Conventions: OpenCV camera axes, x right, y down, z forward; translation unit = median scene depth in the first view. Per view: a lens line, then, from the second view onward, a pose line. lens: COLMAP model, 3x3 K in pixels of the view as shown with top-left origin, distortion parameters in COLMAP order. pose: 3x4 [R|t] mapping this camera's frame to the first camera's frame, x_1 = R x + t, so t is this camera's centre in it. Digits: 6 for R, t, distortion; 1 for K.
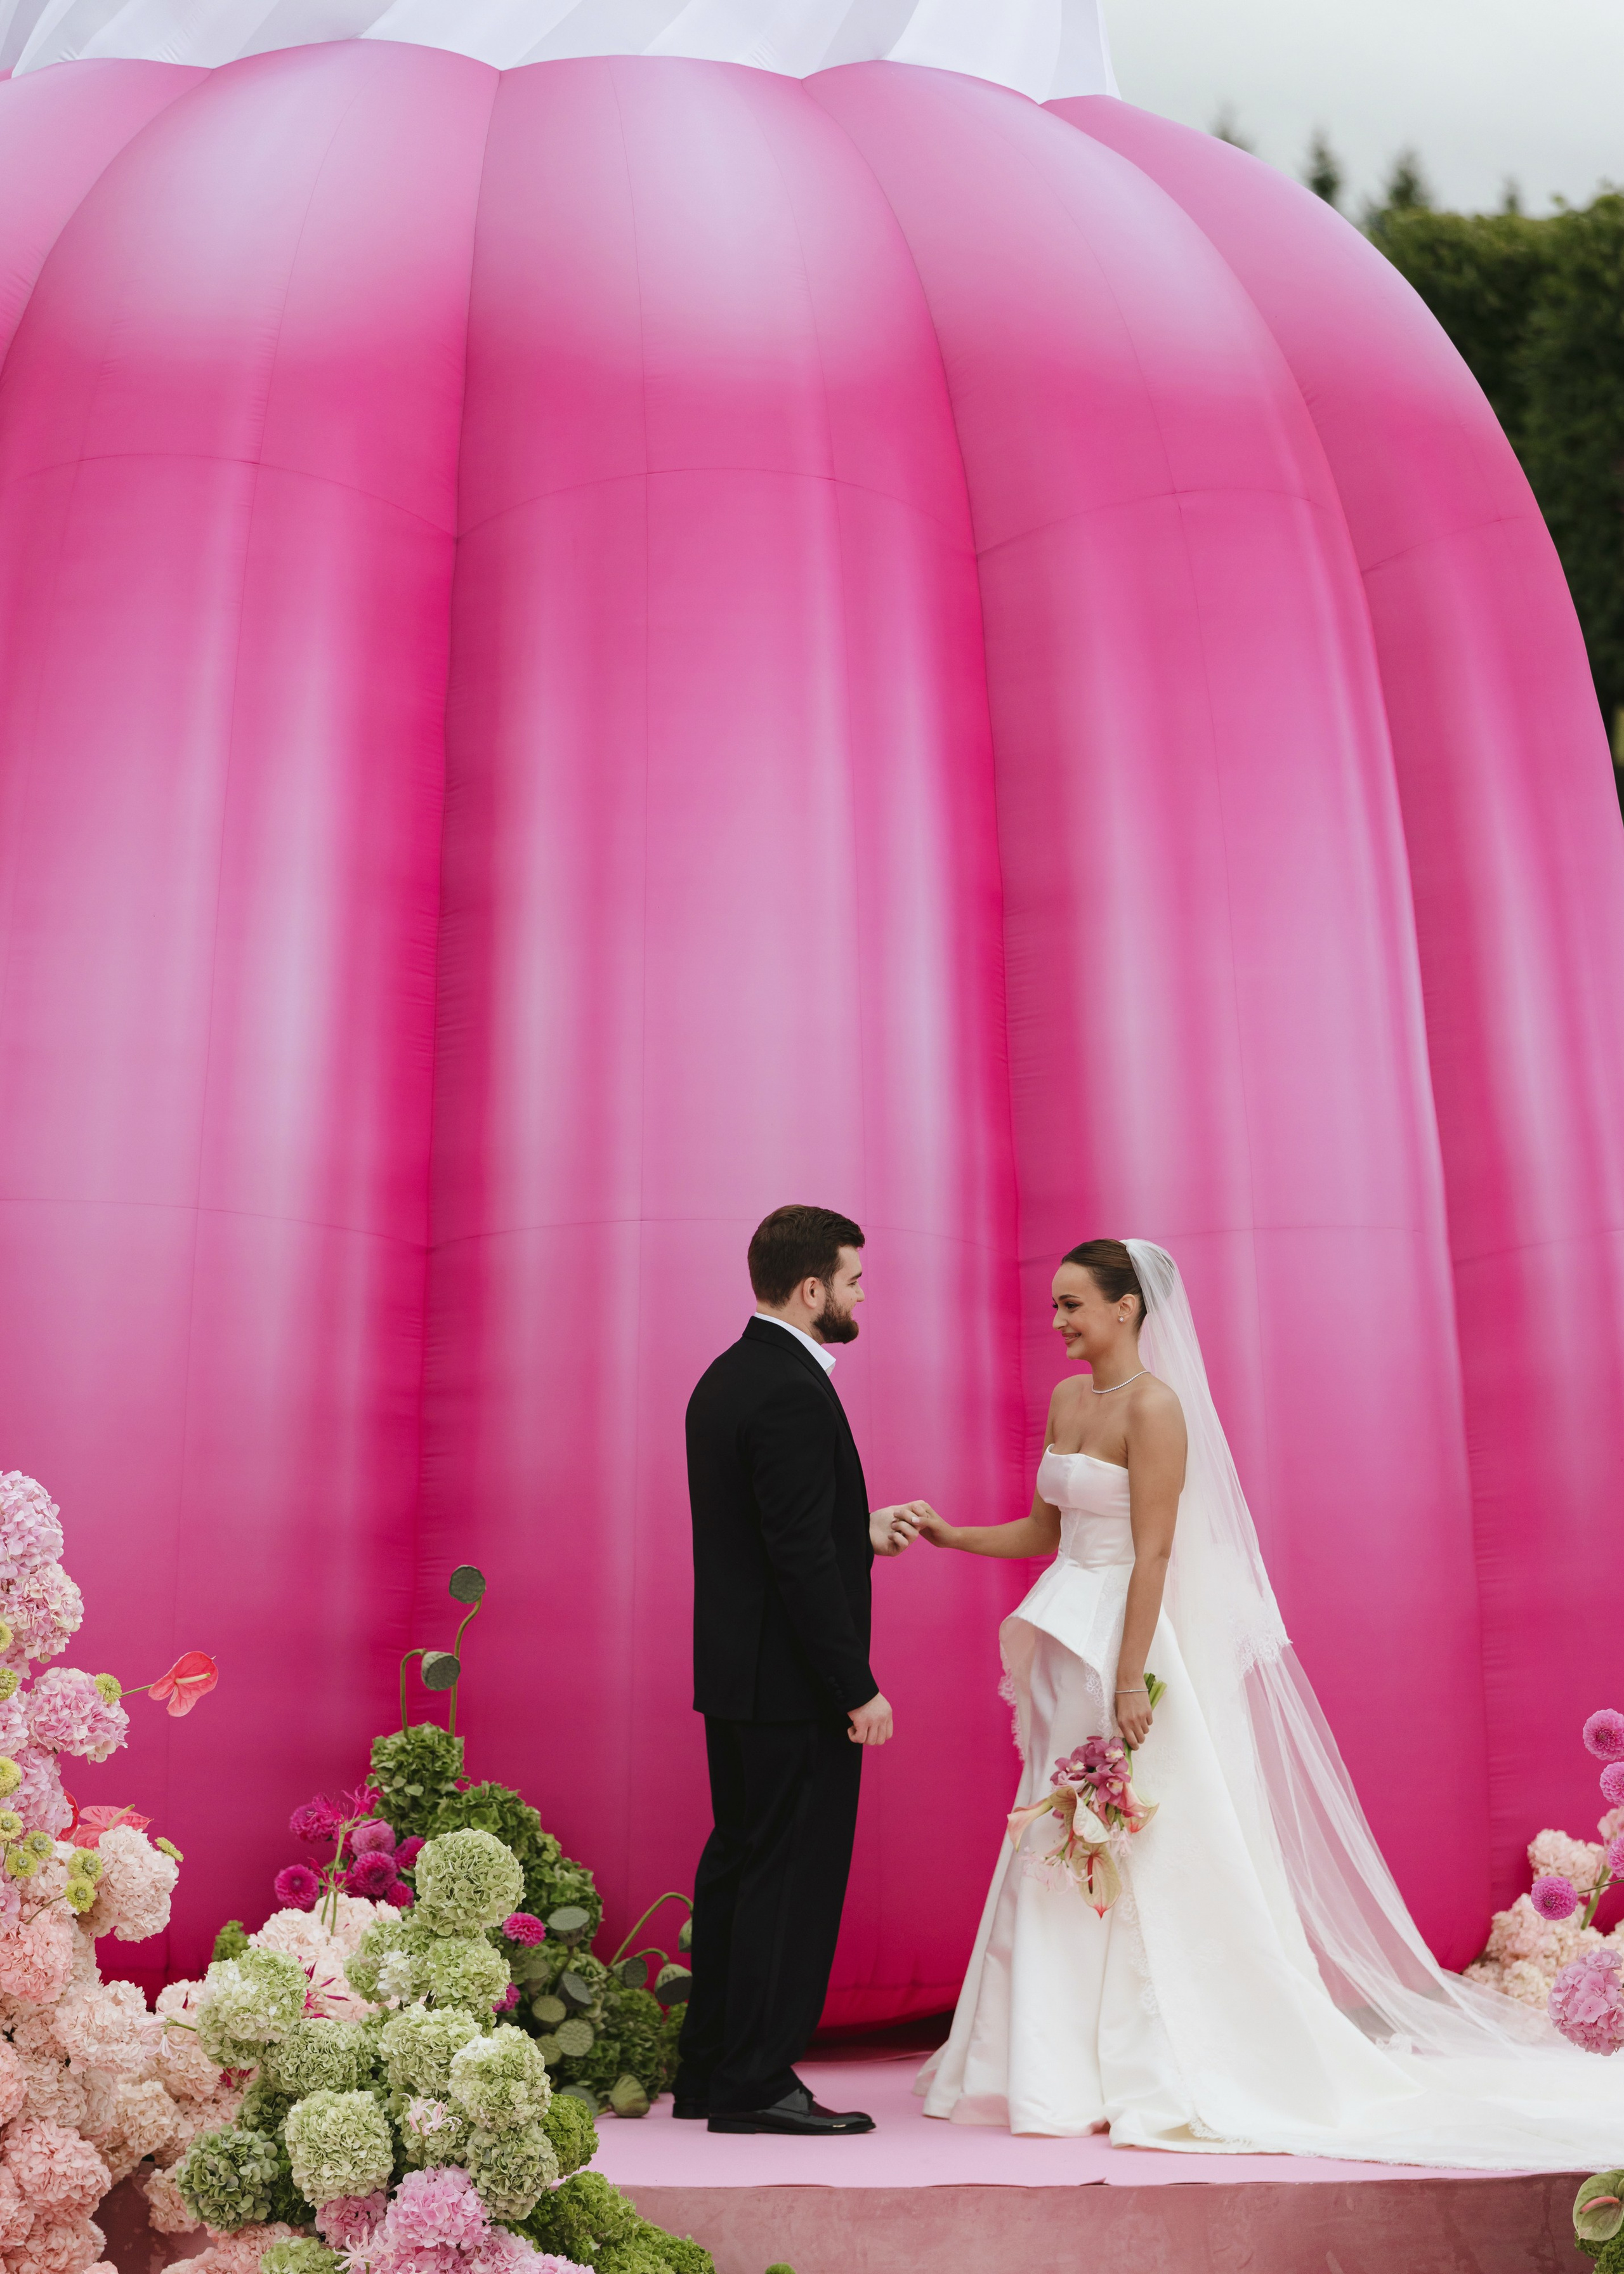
lens RADIAL K [[11911.1, 0, 812.0], [0, 11911.1, 1137.0], [0, 0, 1]] dist [0.413186, -29.721647]
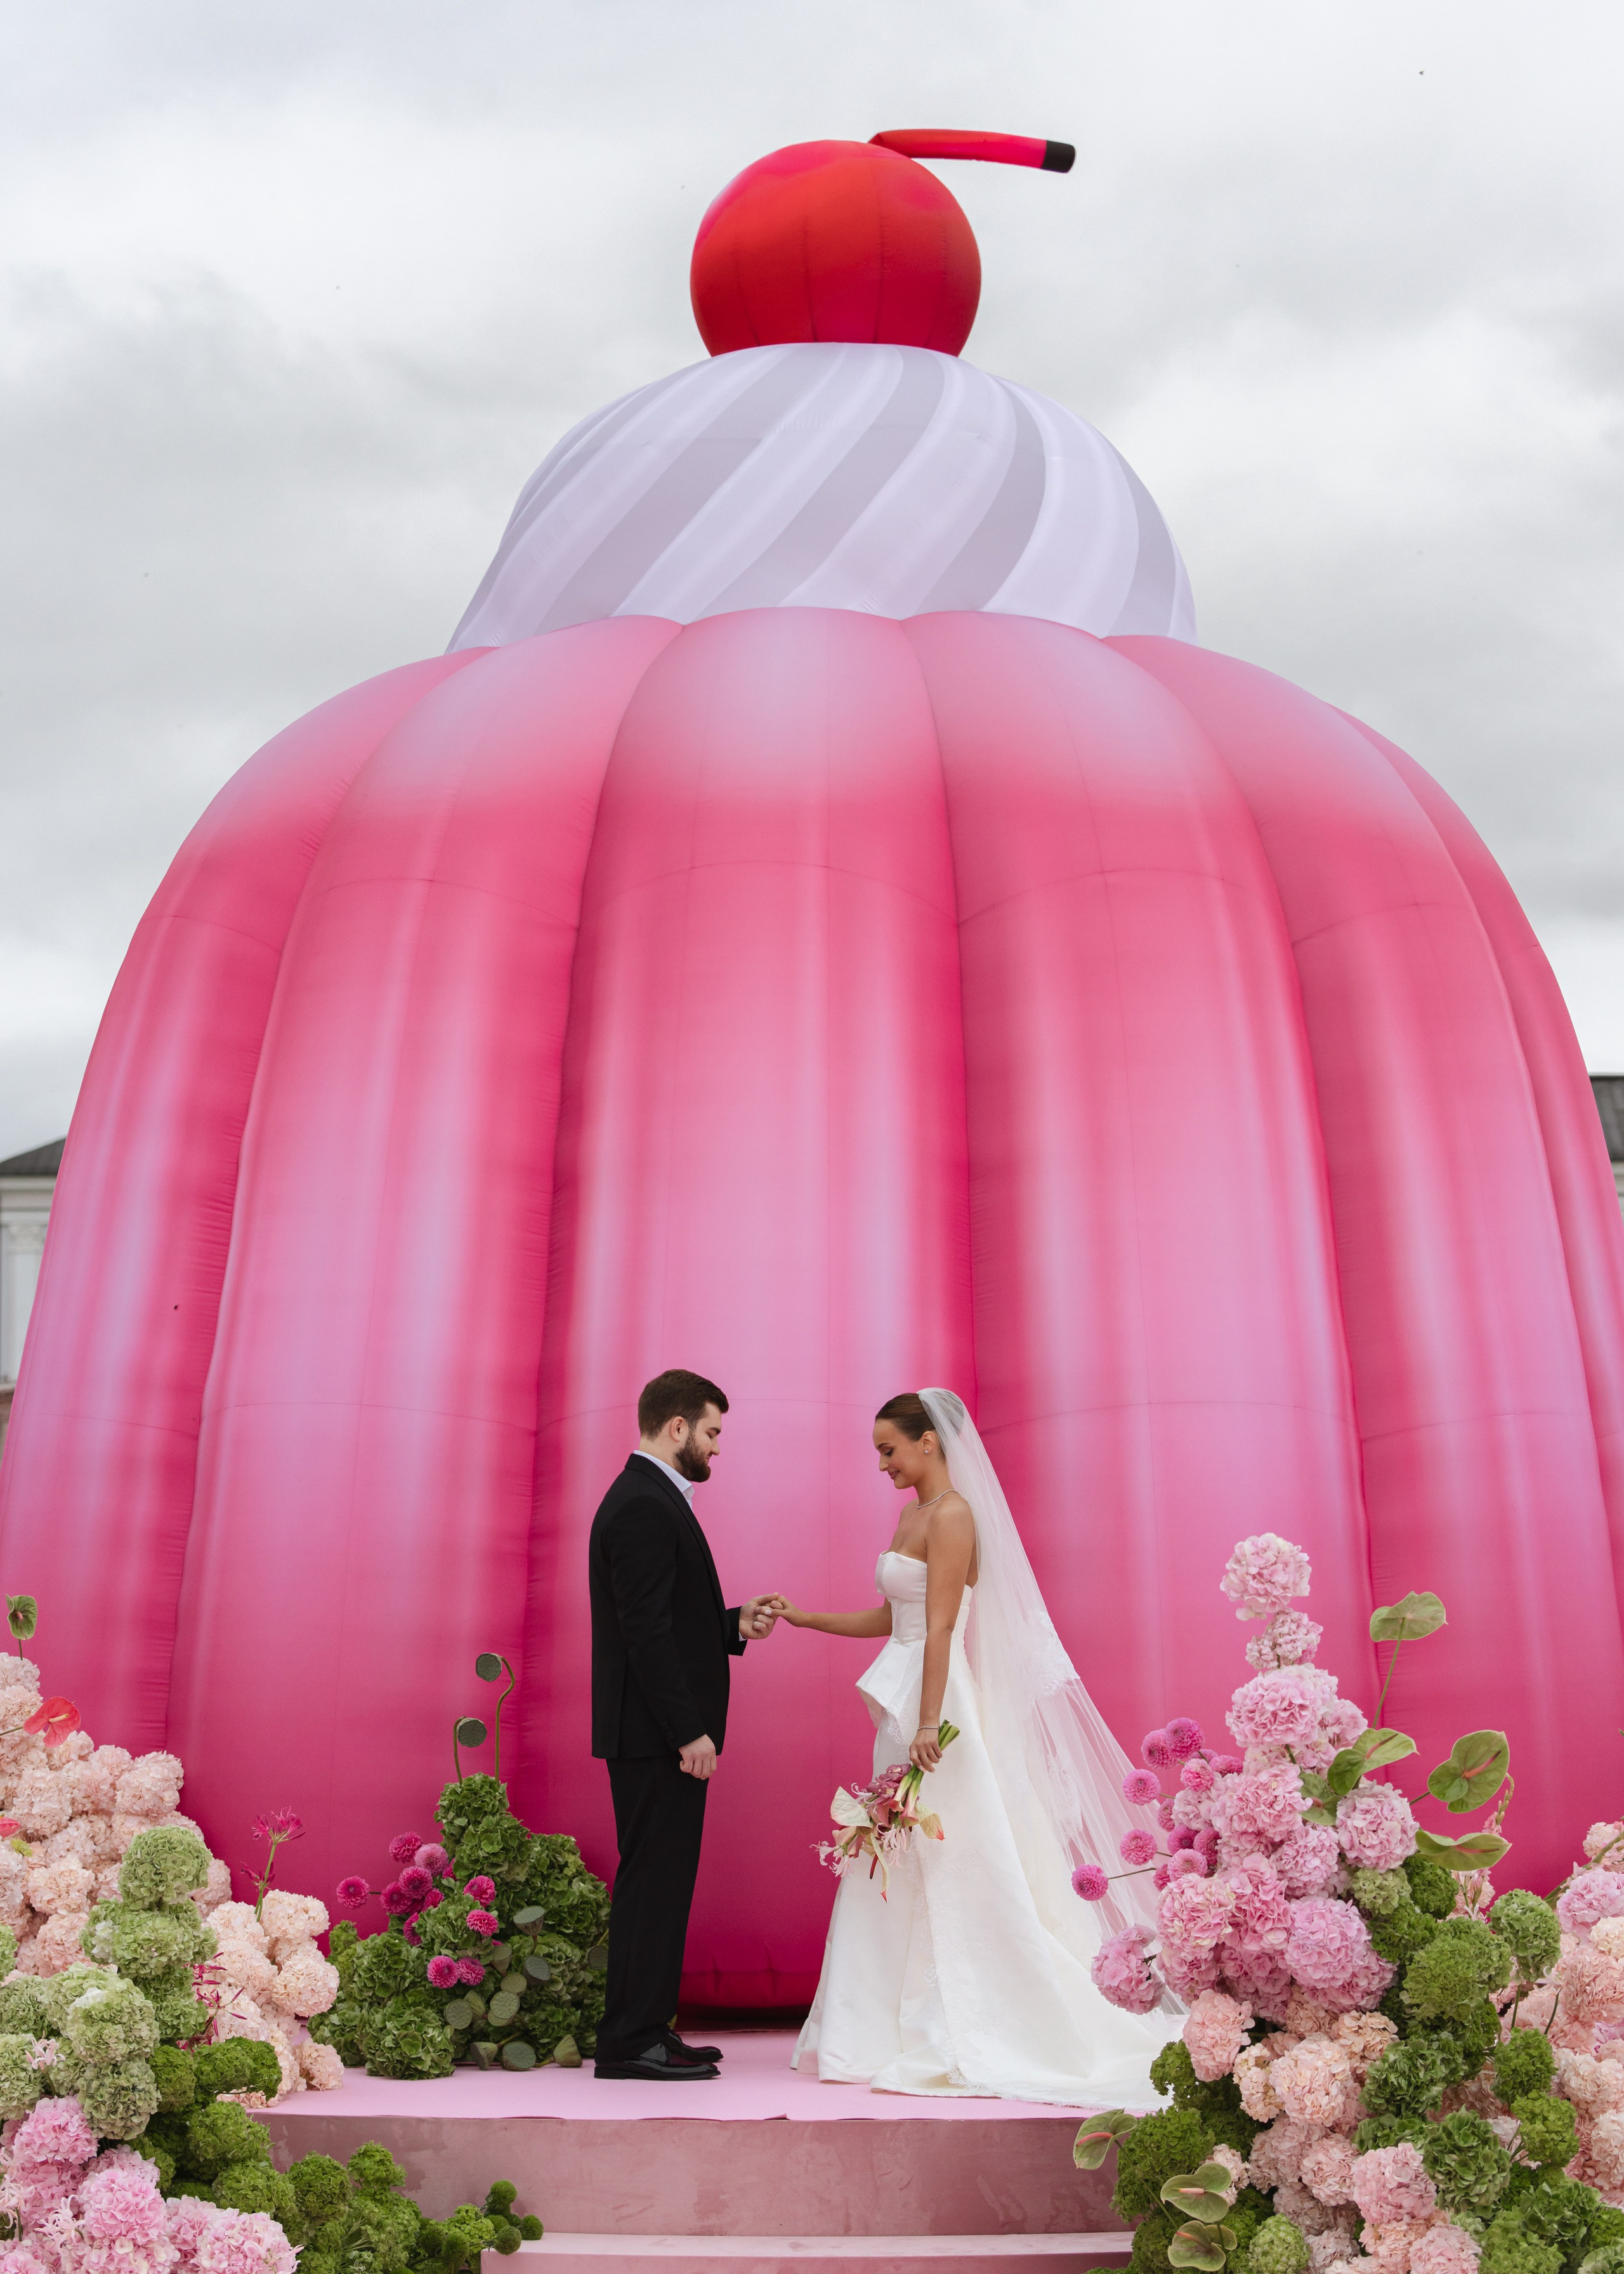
lens RADIAL K [[5218.8, 0, 812.0], [0, 5218.8, 1137.0], [0, 0, 1]] dist [0.016316, -0.079137]
pose [[0.954896, -0.046658, -0.293252, 0.180094], [0.015942, 0.994209, -0.106274, 0.040953], [0.296512, 0.096805, 0.950110, 0.441390]]
